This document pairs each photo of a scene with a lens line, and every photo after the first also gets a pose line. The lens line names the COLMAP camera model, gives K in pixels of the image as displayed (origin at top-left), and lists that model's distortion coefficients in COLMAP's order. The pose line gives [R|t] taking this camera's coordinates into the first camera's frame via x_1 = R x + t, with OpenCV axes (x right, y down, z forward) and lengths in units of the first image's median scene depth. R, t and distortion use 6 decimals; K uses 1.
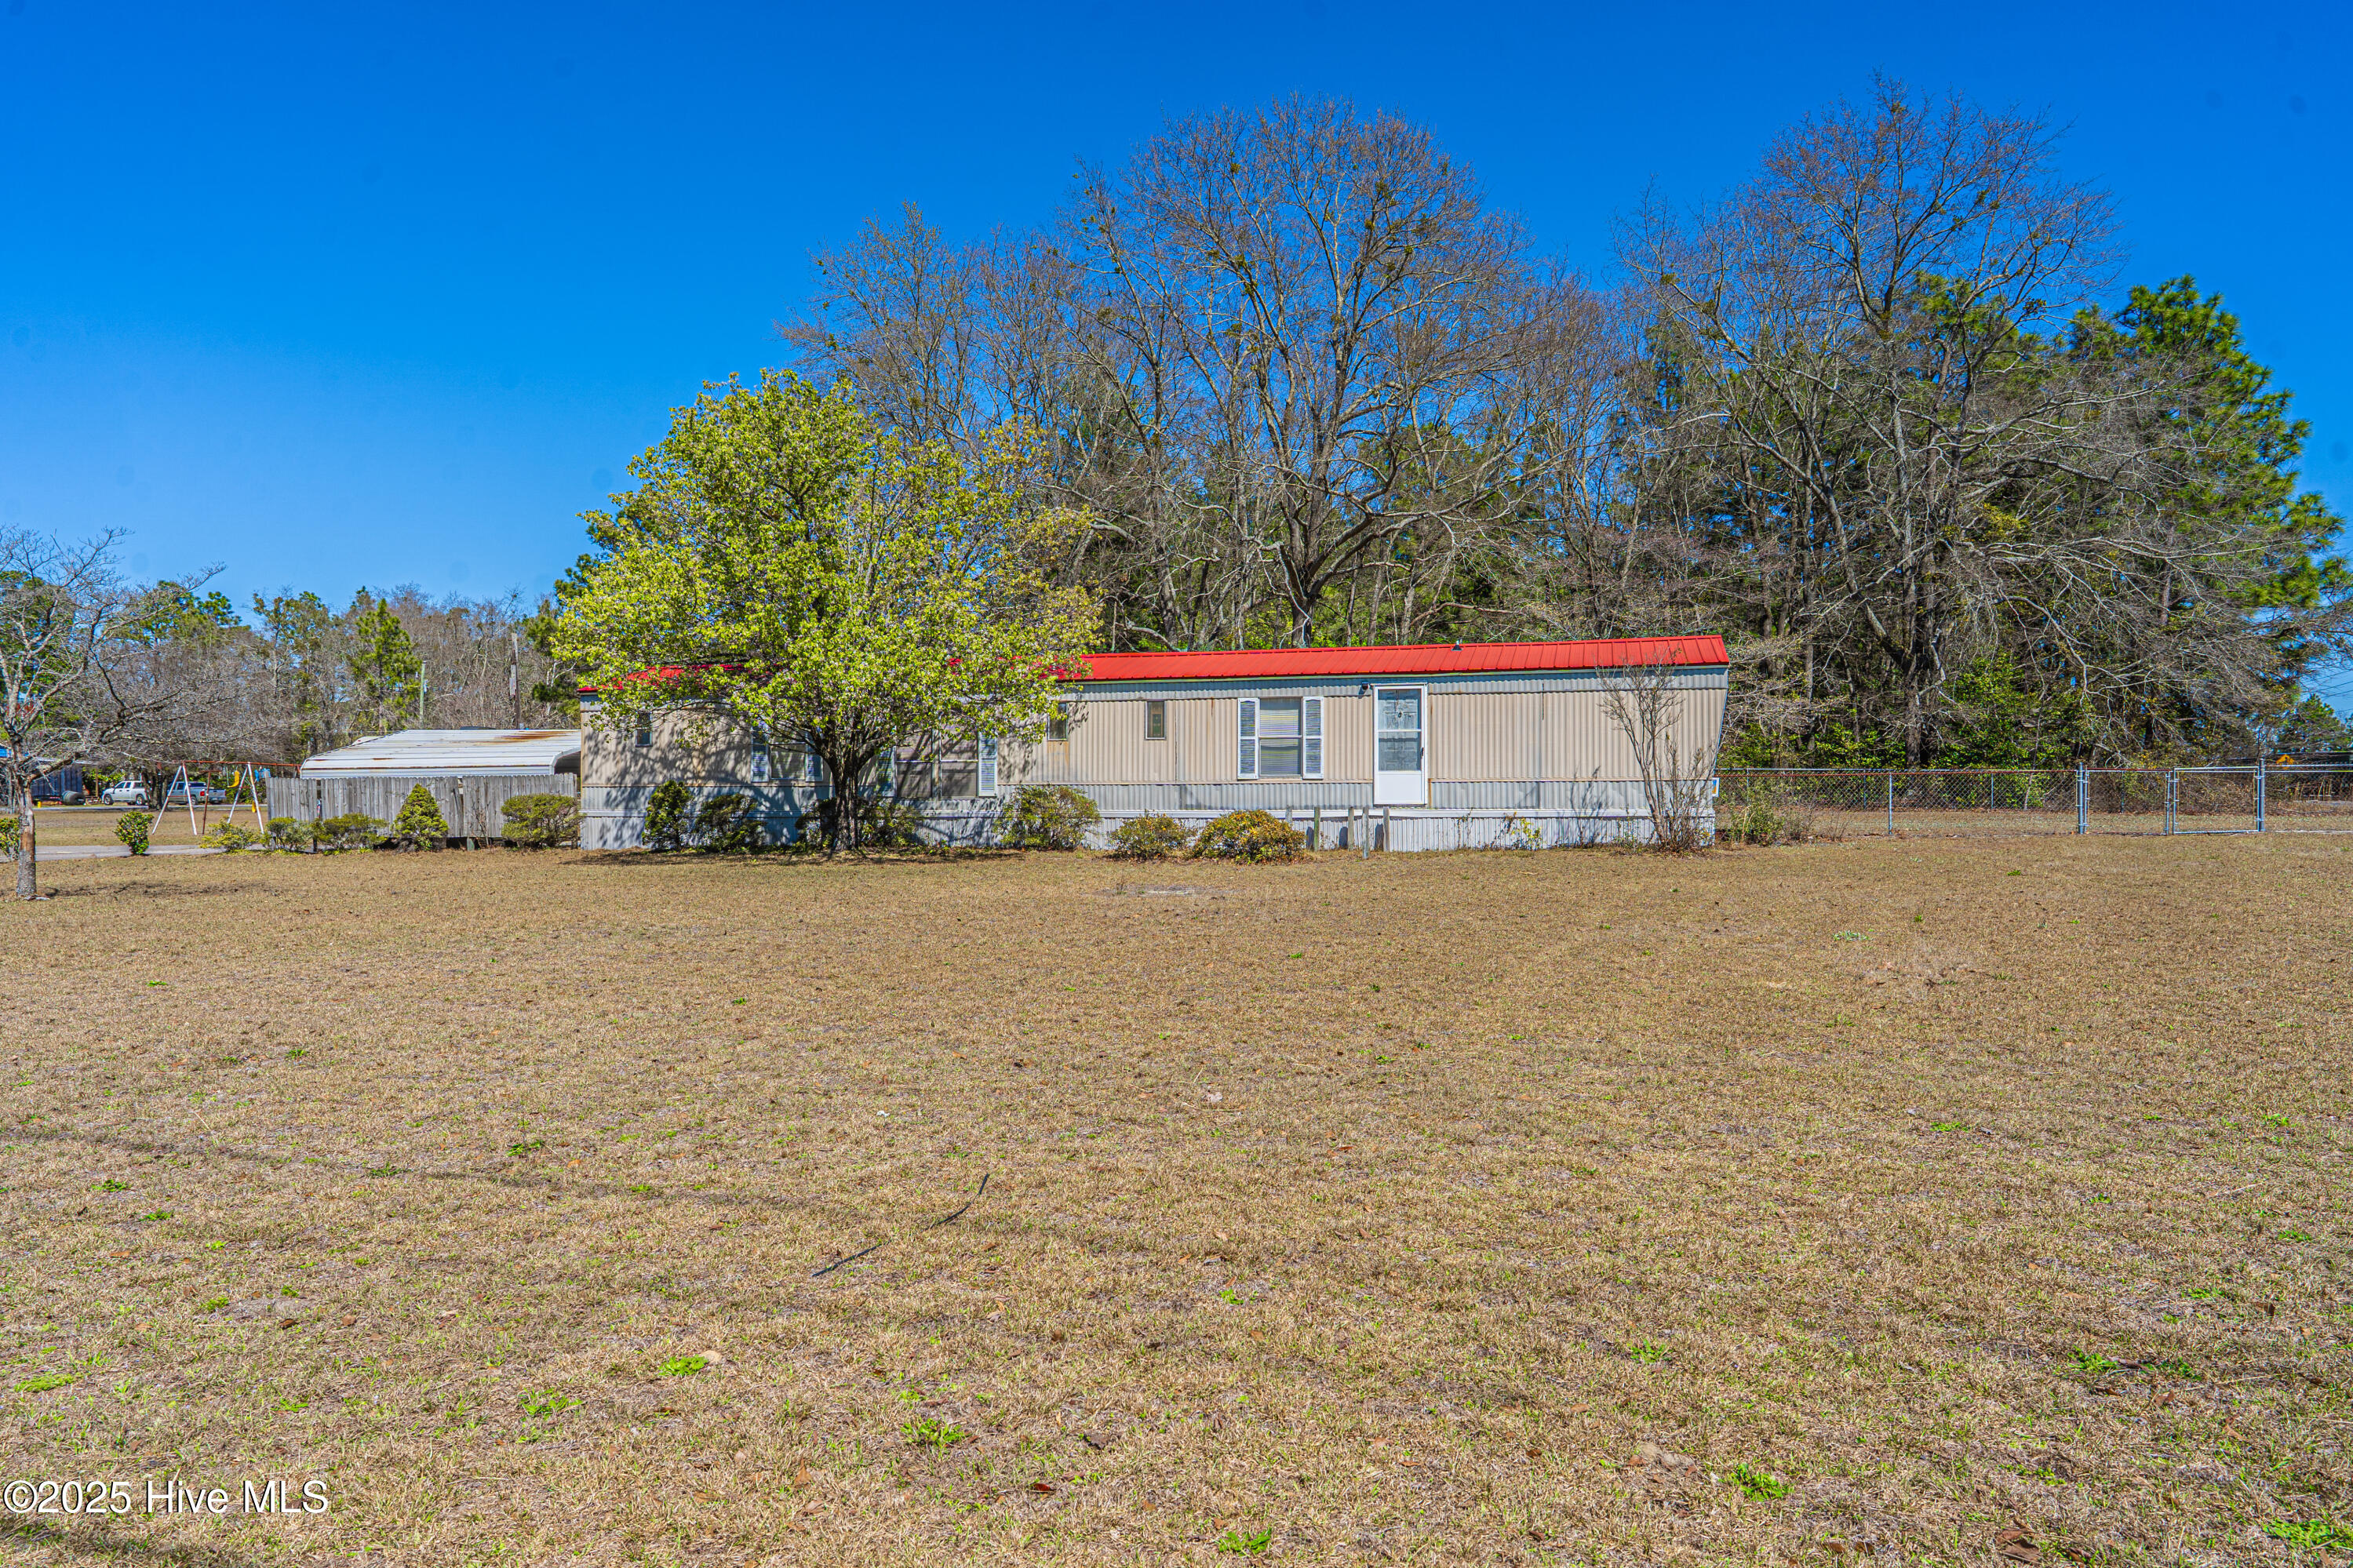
lens RADIAL K [[1609.7, 0, 1176.5], [0, 1609.7, 784.0], [0, 0, 1]] dist [0.002135, 0.011238]
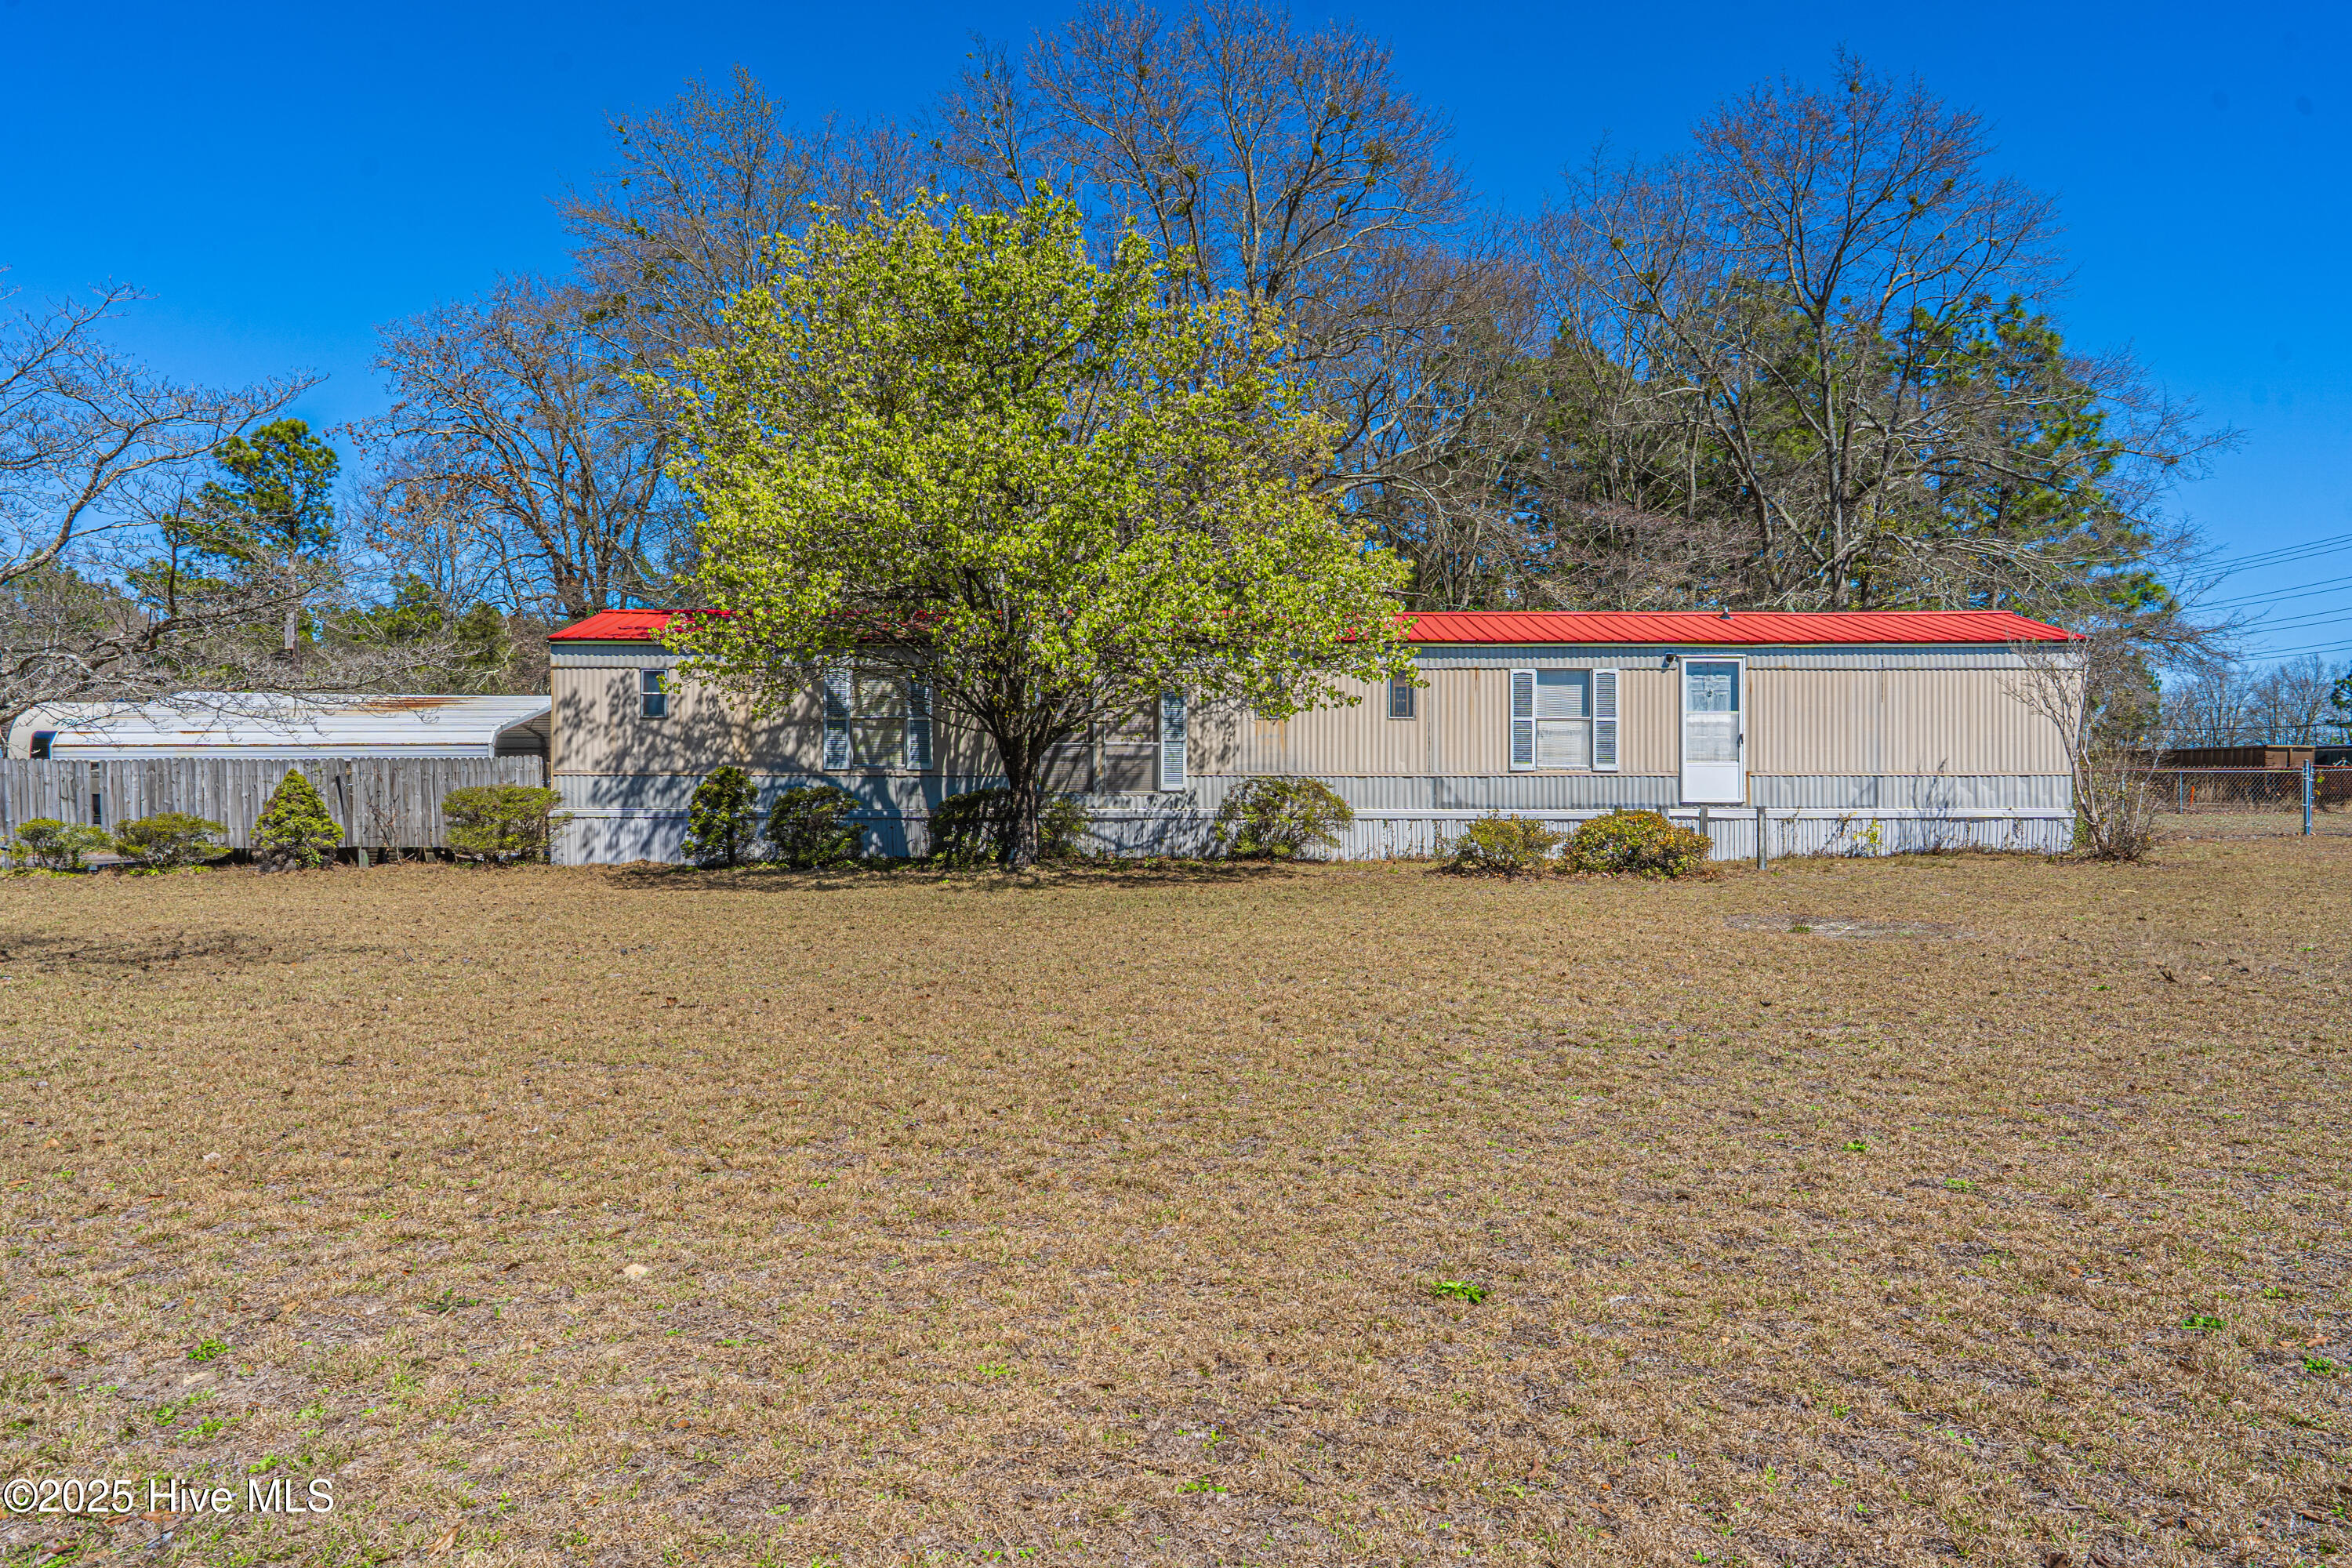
lens RADIAL K [[1609.2, 0, 1176.0], [0, 1609.2, 784.0], [0, 0, 1]] dist [0.002135, 0.011238]
pose [[0.961101, 0.004806, 0.276155, -0.322780], [-0.005717, 0.999981, 0.002492, 0.002388], [-0.276138, -0.003974, 0.961110, 0.264665]]
